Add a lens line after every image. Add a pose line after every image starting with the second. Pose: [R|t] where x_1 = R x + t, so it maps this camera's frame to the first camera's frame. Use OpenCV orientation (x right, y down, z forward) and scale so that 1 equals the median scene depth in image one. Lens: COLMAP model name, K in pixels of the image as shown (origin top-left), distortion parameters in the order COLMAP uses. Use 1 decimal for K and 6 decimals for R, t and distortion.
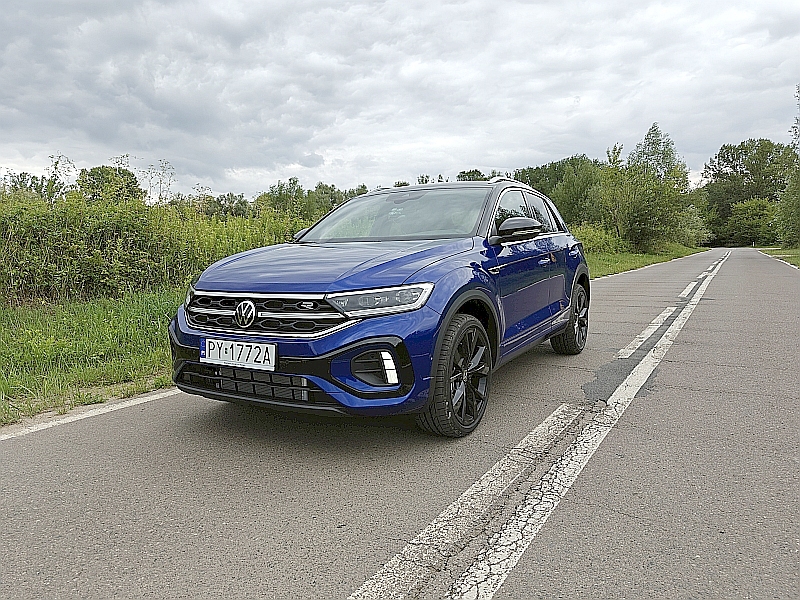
lens RADIAL K [[438.1, 0, 400.0], [0, 438.1, 300.0], [0, 0, 1]] dist [-0.000153, -0.016956]
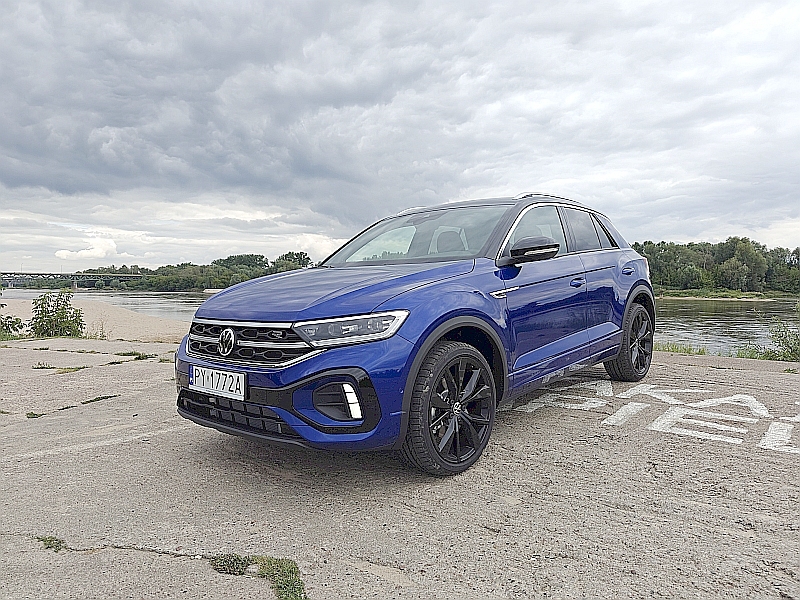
lens RADIAL K [[438.1, 0, 400.0], [0, 438.1, 300.0], [0, 0, 1]] dist [-0.000153, -0.016956]
pose [[0.988232, -0.011236, -0.152551, 0.210226], [0.004785, 0.999081, -0.042588, -0.021090], [0.152890, 0.041357, 0.987377, 0.070334]]
